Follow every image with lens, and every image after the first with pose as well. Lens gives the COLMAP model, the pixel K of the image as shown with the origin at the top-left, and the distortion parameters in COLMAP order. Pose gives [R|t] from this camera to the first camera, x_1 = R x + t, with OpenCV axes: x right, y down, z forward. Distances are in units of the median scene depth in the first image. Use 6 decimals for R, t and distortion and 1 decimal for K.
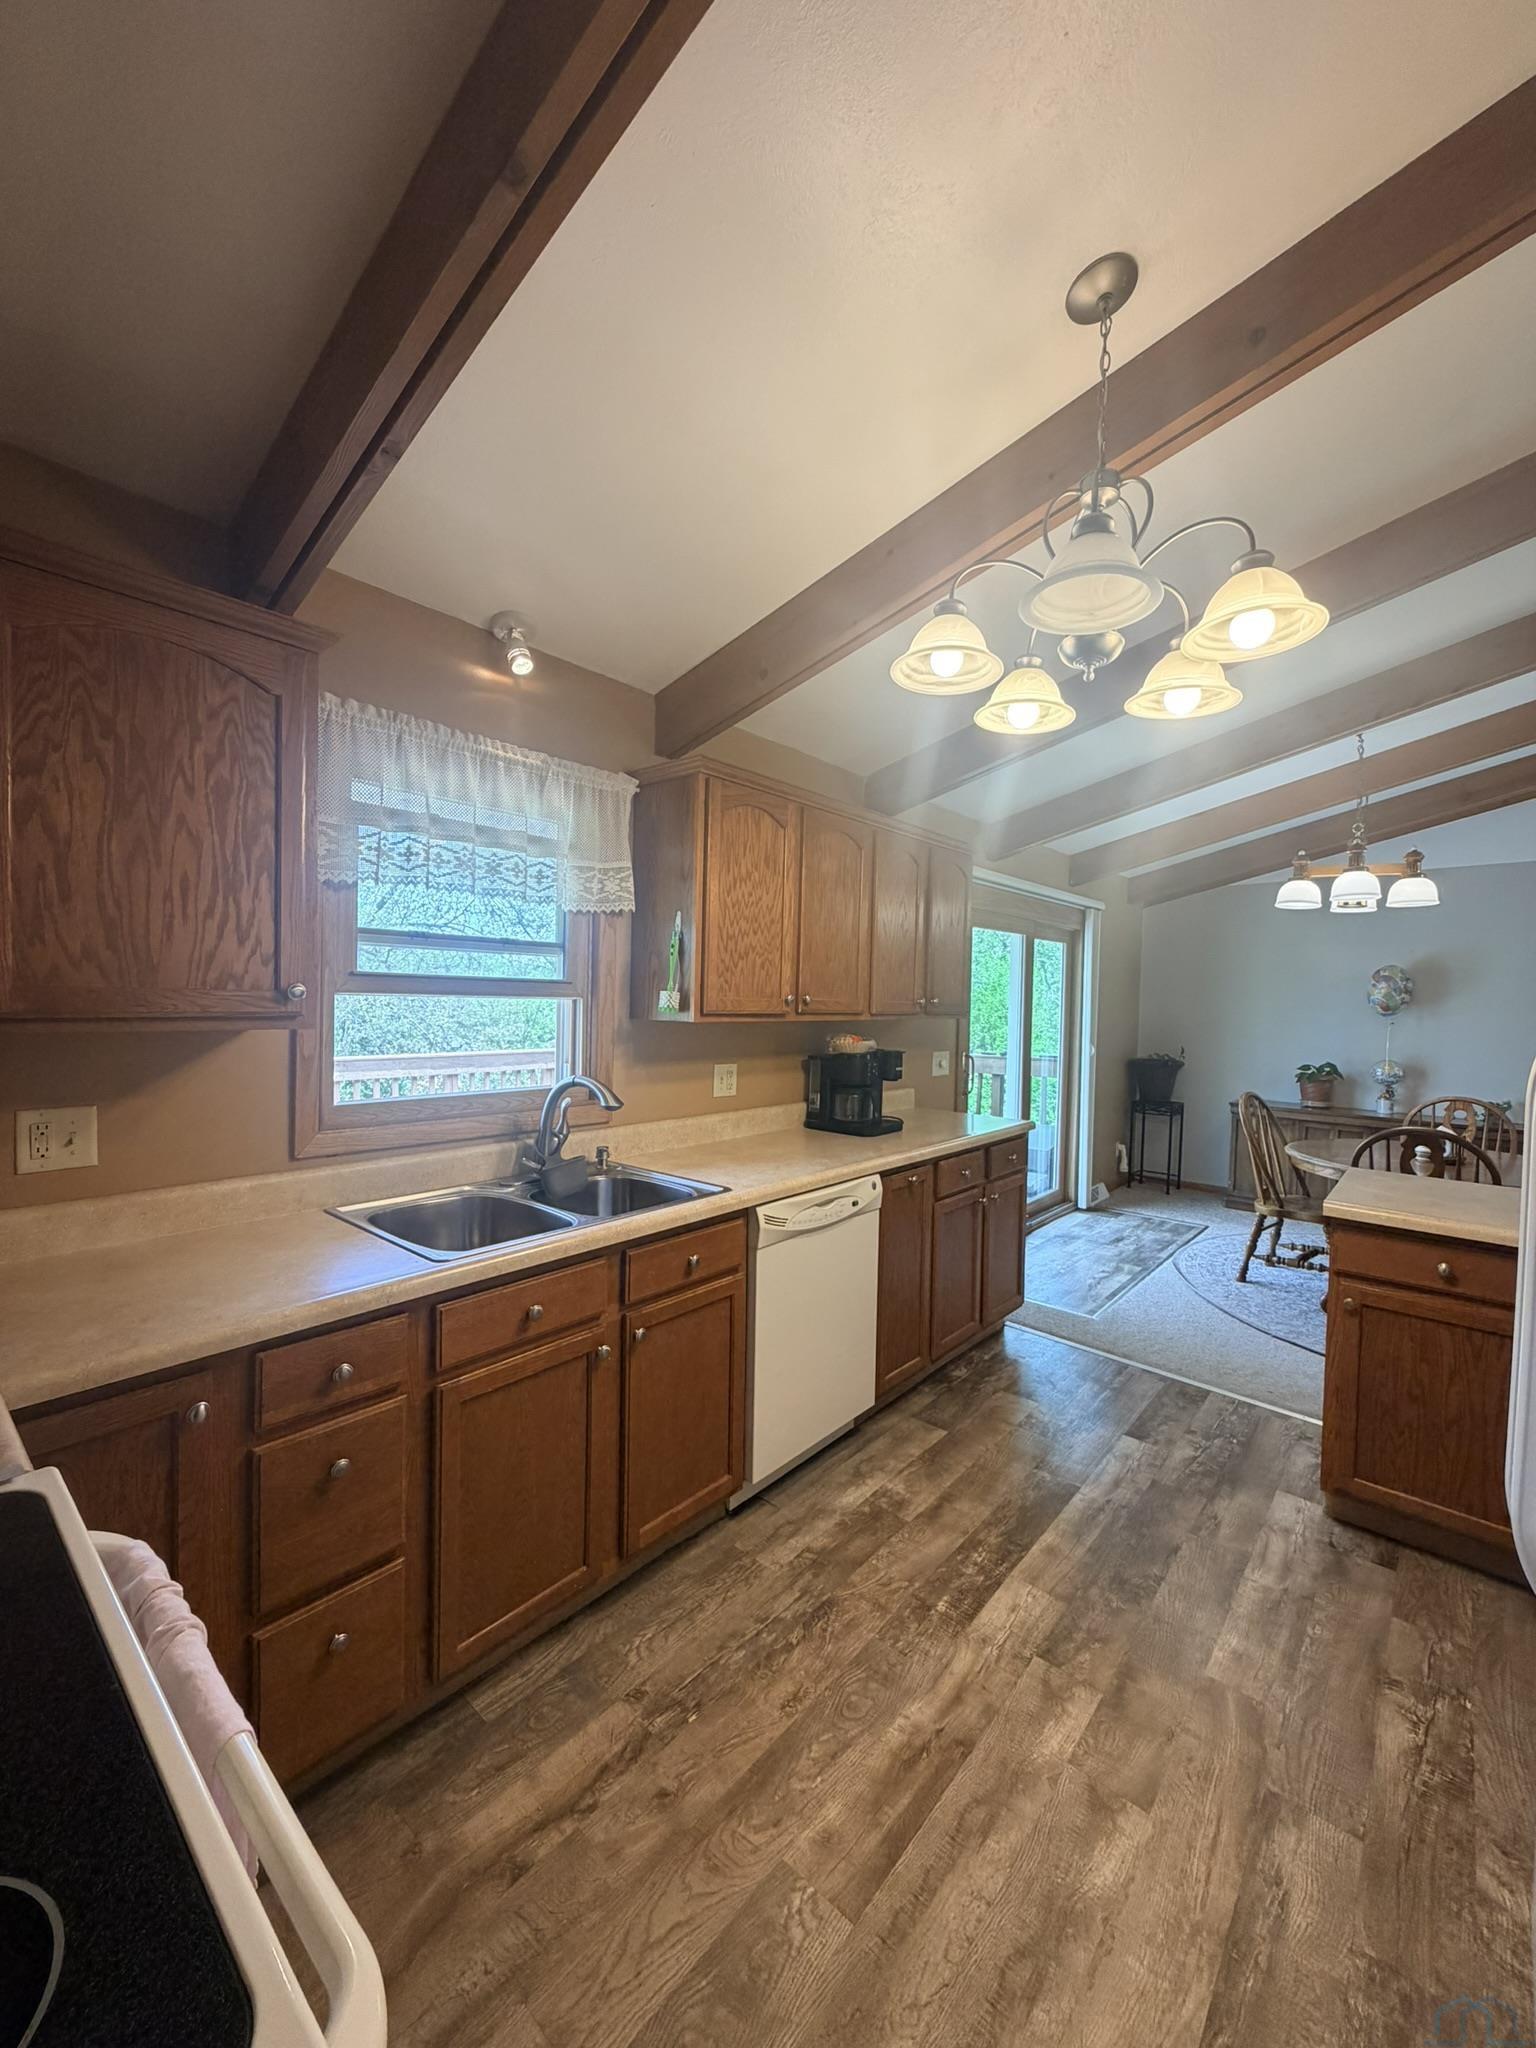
lens RADIAL K [[822.6, 0, 762.9], [0, 822.6, 1011.1], [0, 0, 1]] dist [0.000167, 0.000008]
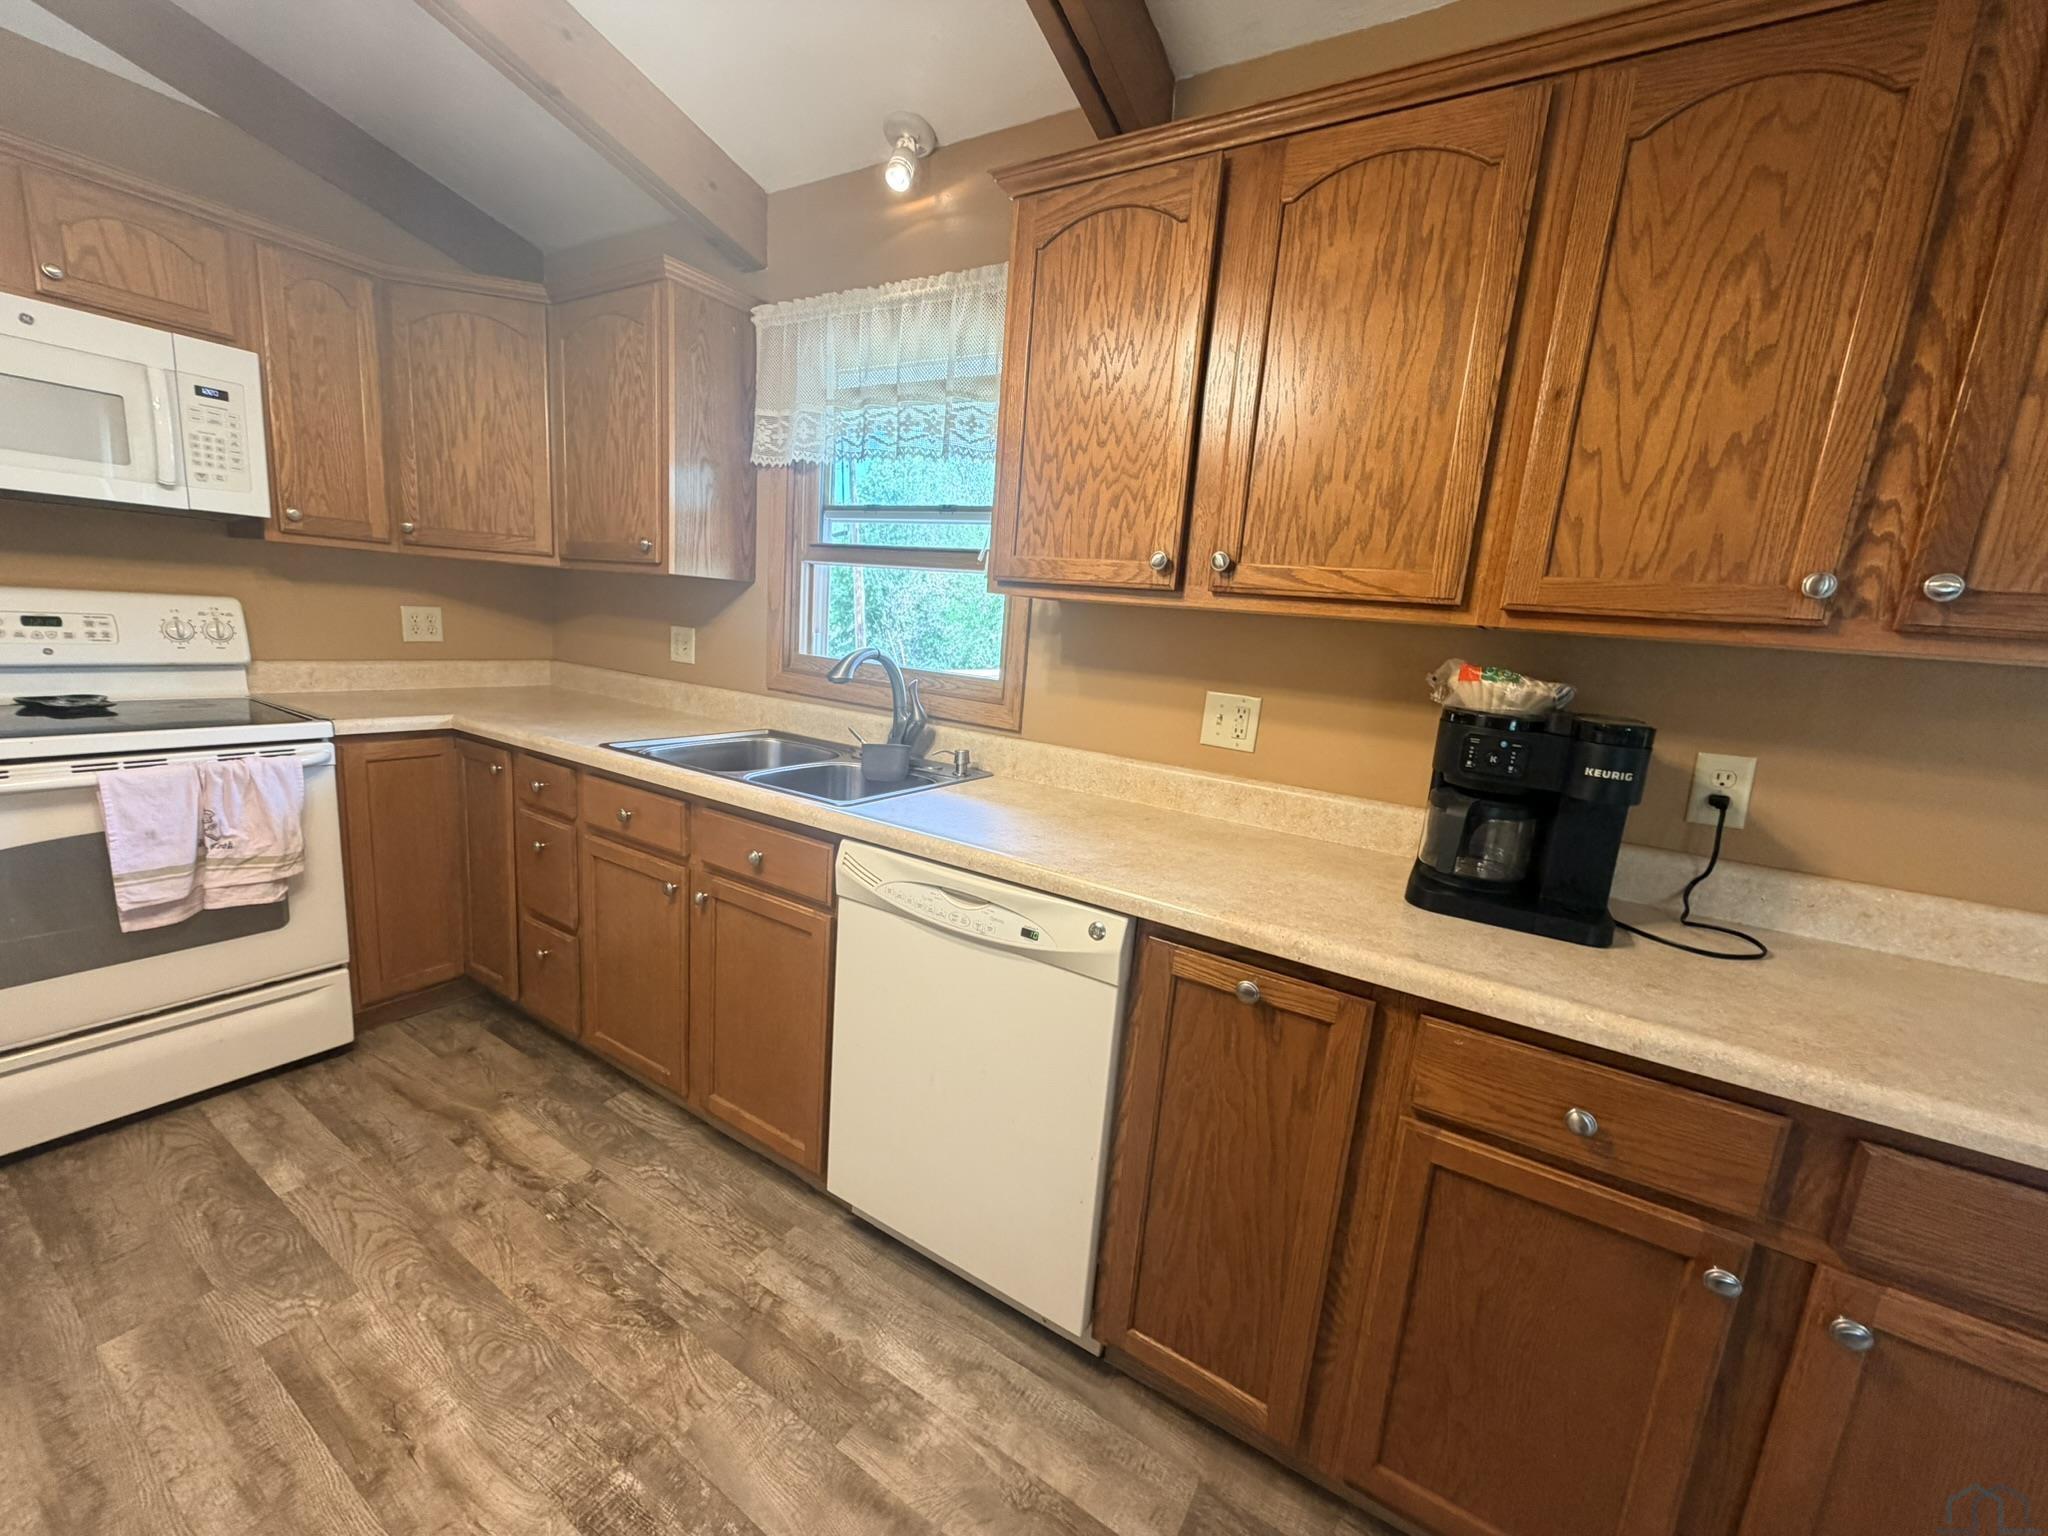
lens RADIAL K [[822.6, 0, 1024.0], [0, 822.6, 768.0], [0, 0, 1]] dist [0.000167, 0.000008]
pose [[0.152358, 0.170280, -0.973546, 0.760021], [-0.094075, 0.983072, 0.157224, 0.056512], [0.983838, 0.067632, 0.165798, 1.122577]]
